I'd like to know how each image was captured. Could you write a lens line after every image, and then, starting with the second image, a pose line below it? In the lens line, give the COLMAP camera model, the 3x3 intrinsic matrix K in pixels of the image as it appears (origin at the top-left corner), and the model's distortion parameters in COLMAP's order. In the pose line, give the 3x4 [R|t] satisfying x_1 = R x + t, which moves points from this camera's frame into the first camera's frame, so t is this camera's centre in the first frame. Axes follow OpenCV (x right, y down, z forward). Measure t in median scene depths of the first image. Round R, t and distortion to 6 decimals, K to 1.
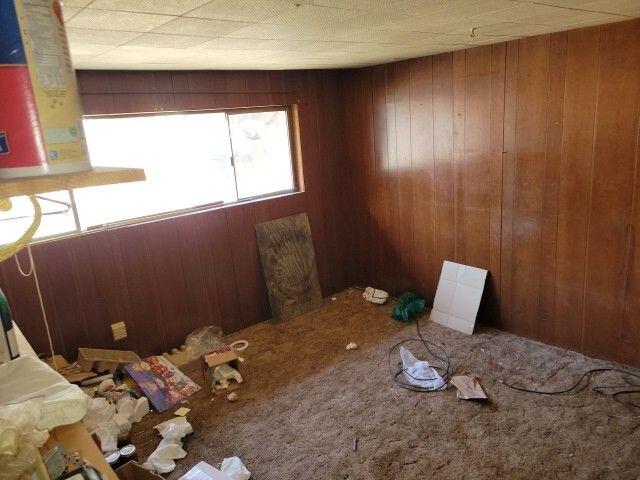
lens RADIAL K [[482.4, 0, 321.3], [0, 482.4, 237.8], [0, 0, 1]] dist [0.064124, -0.049909]
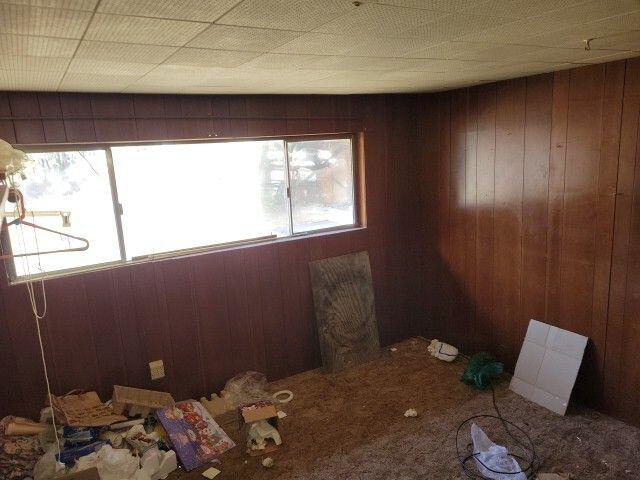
lens RADIAL K [[482.4, 0, 306.4], [0, 482.4, 243.9], [0, 0, 1]] dist [0.064124, -0.049909]
pose [[0.984051, 0.053916, -0.169517, 0.011021], [-0.060856, 0.997497, -0.036014, -0.031840], [0.167150, 0.045756, 0.984869, 0.115502]]
